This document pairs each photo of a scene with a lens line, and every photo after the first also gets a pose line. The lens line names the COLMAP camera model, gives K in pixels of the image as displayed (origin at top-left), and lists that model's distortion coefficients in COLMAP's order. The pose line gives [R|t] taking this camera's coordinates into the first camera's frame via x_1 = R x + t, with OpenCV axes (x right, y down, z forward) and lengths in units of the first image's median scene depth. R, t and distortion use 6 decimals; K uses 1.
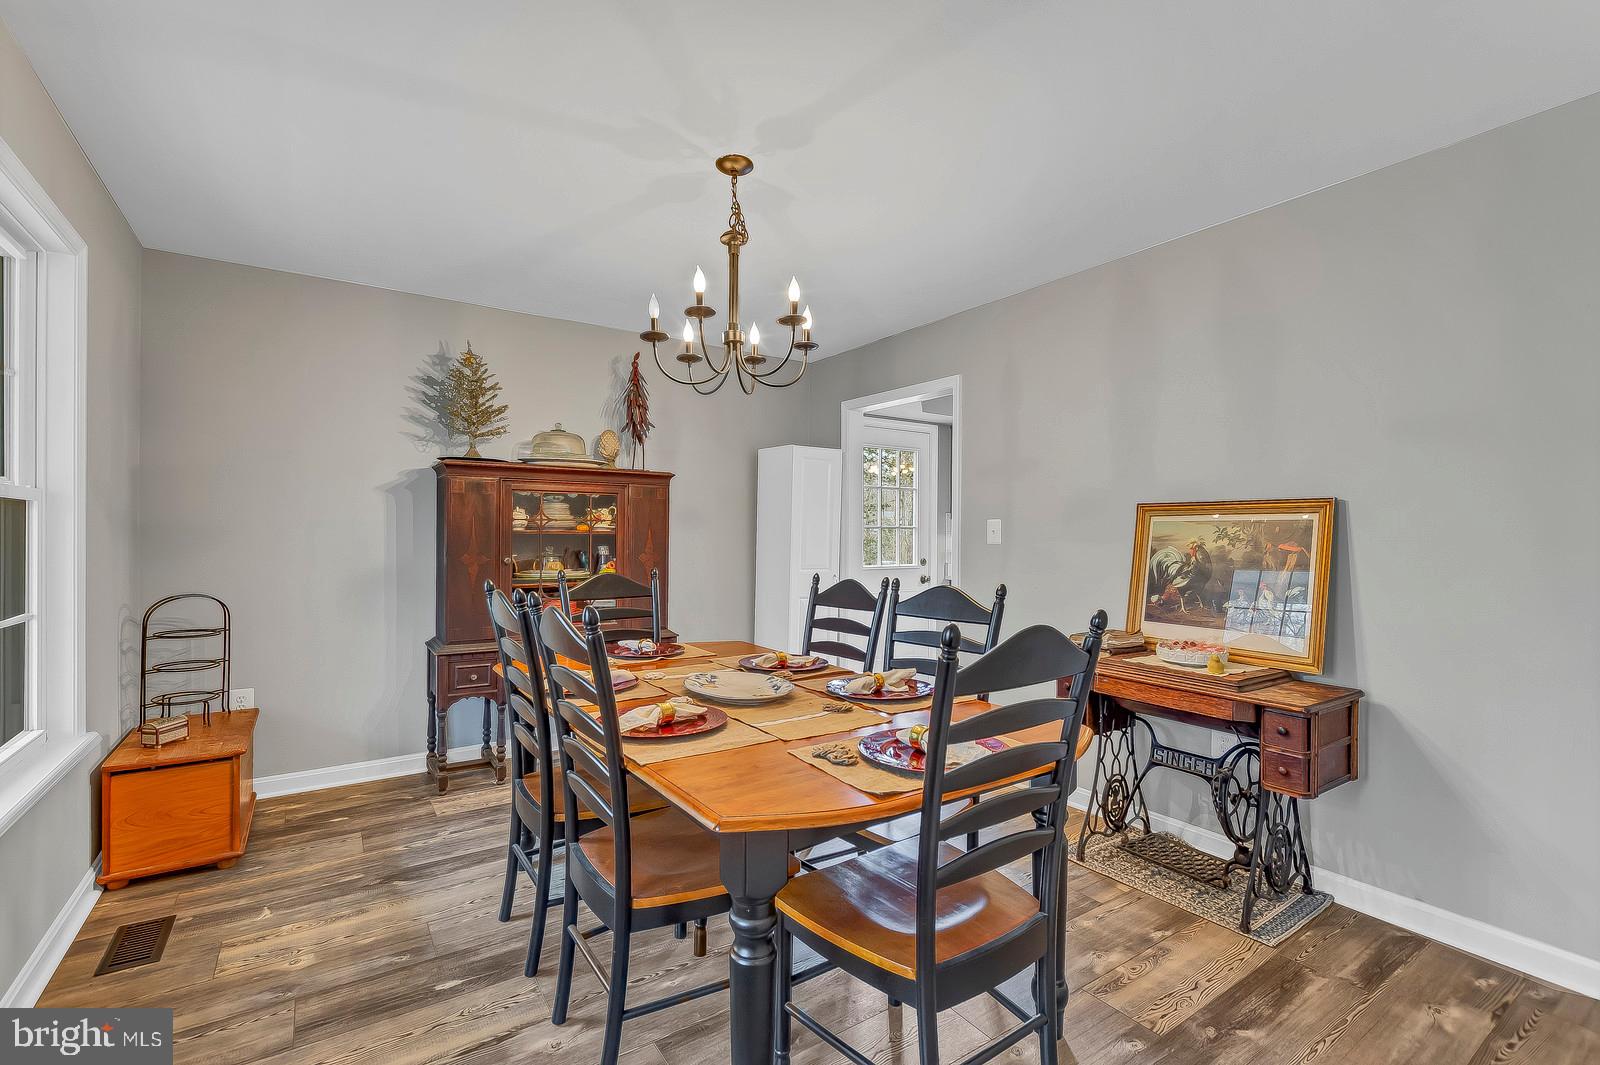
lens RADIAL K [[712.2, 0, 796.5], [0, 712.2, 531.4], [0, 0, 1]] dist [0.003042, -0.000285]
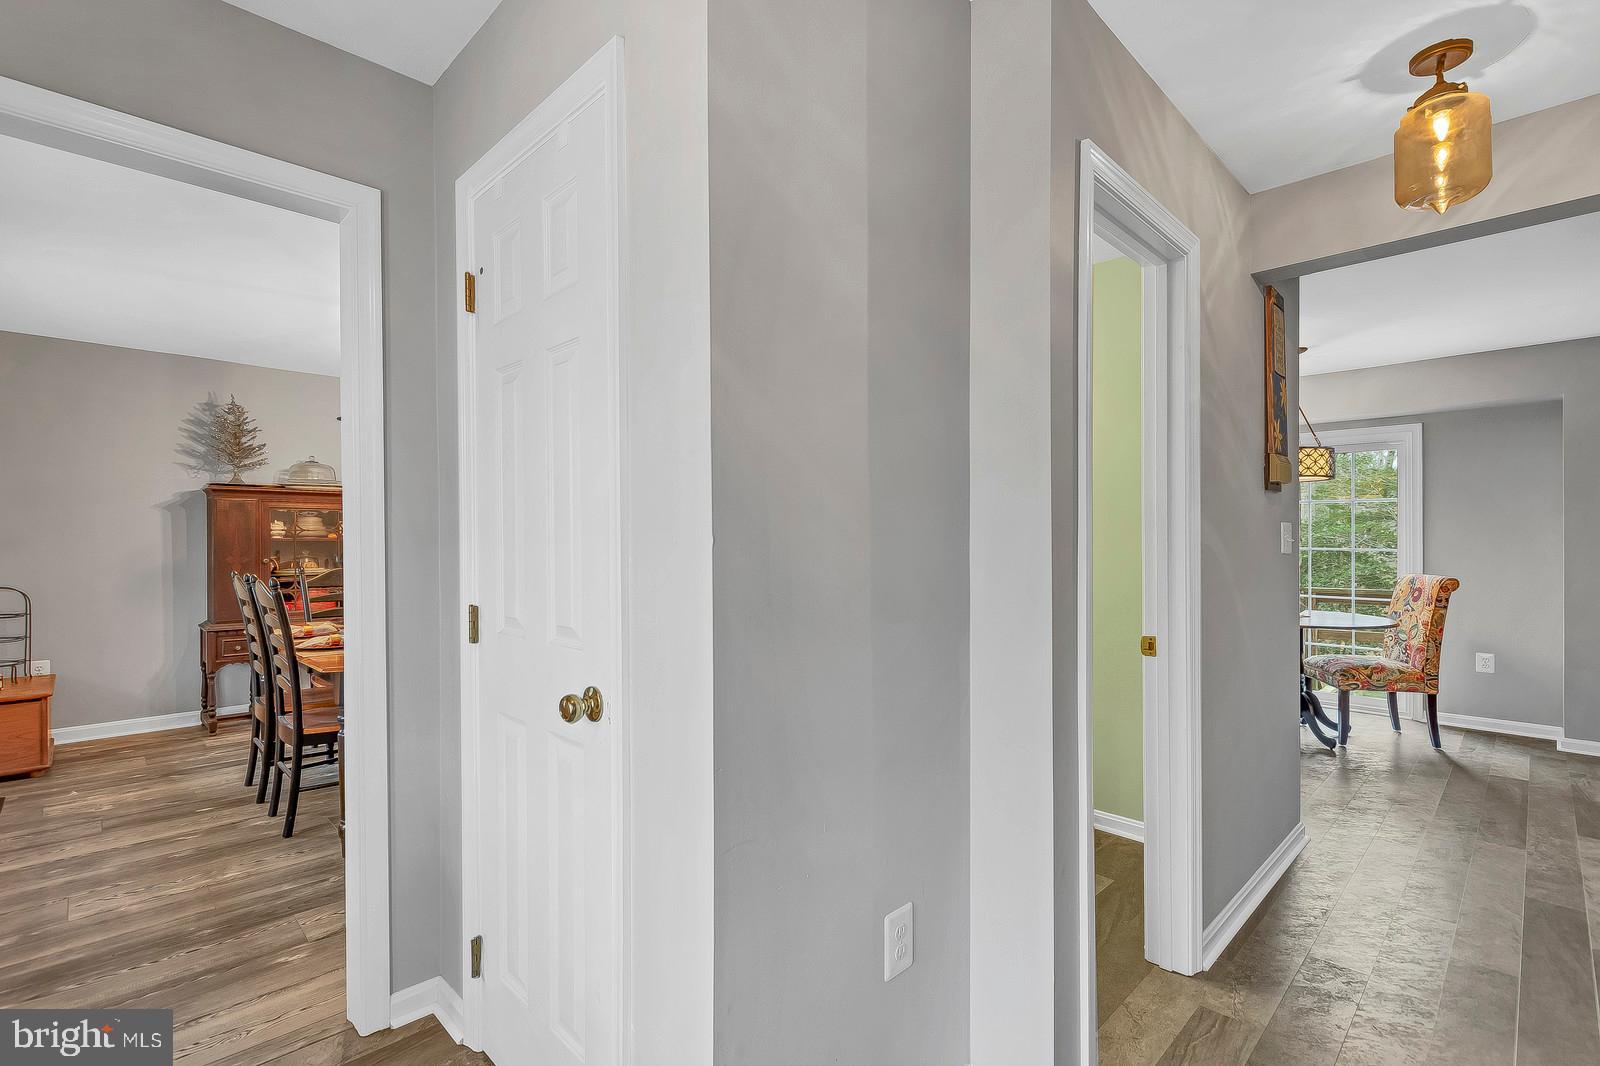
lens RADIAL K [[736.5, 0, 794.5], [0, 736.5, 544.4], [0, 0, 1]] dist [-0.002480, -0.000614]
pose [[0.984014, -0.005094, 0.178018, 0.323593], [0.003224, 0.999937, 0.010796, -0.001888], [-0.178062, -0.010049, 0.983968, -0.531558]]
